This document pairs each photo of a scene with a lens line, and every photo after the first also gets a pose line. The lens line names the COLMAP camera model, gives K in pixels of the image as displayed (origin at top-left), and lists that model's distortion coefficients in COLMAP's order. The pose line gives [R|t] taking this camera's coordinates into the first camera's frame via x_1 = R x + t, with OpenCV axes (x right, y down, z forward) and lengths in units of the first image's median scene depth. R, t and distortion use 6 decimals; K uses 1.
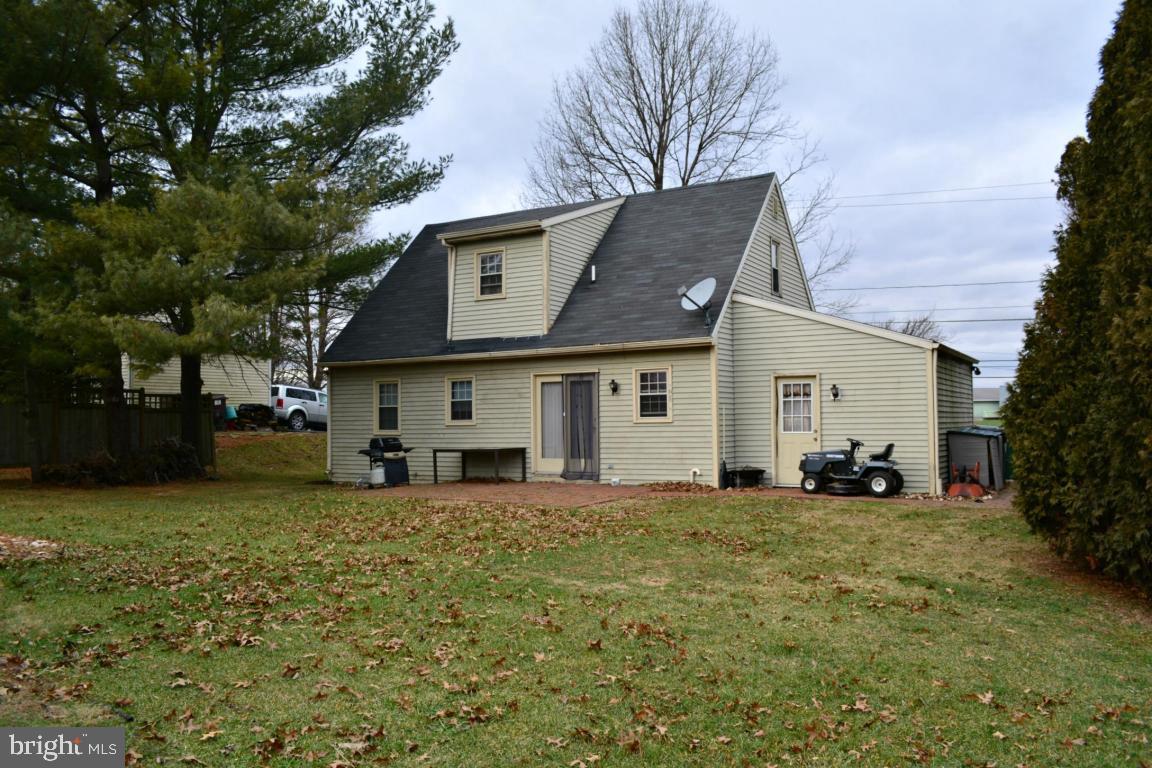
lens RADIAL K [[993.8, 0, 576.0], [0, 993.8, 384.0], [0, 0, 1]] dist [-0.067792, 0.005519]
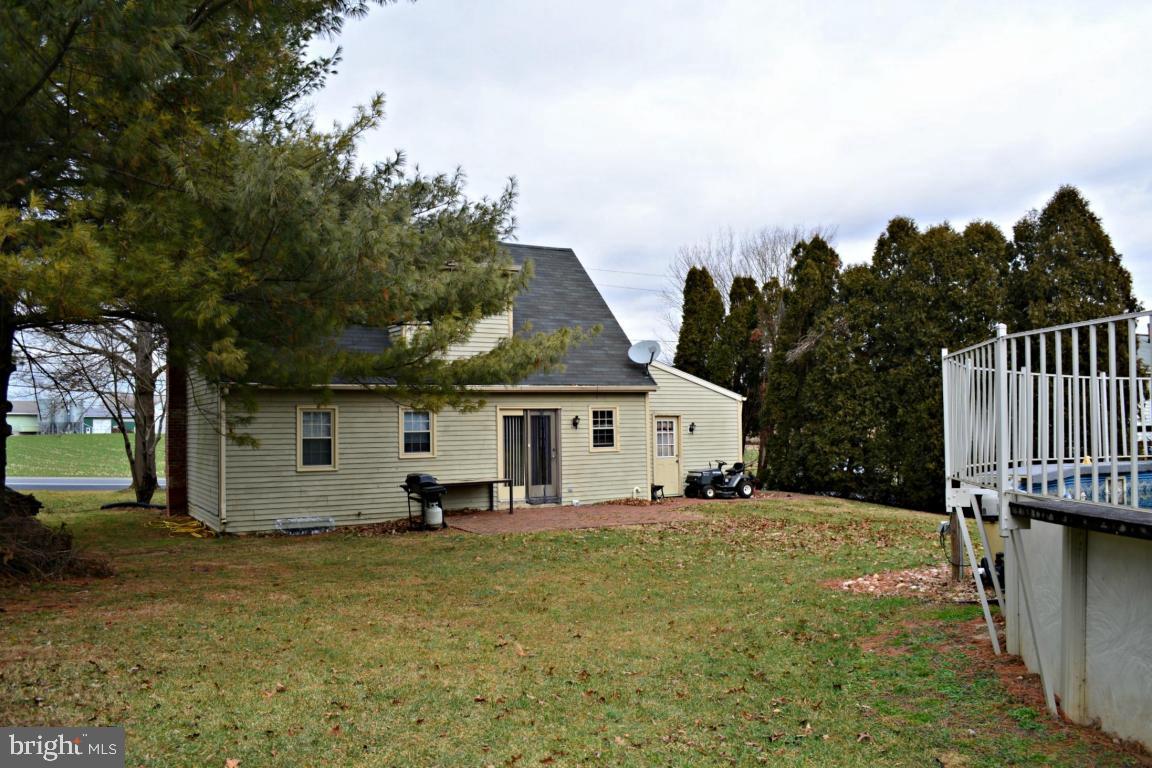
lens RADIAL K [[993.8, 0, 576.0], [0, 993.8, 384.0], [0, 0, 1]] dist [-0.067792, 0.005519]
pose [[0.425217, 0.039355, 0.904235, -1.017454], [-0.030731, 0.999106, -0.029033, -0.007587], [-0.904569, -0.015442, 0.426047, 0.498569]]
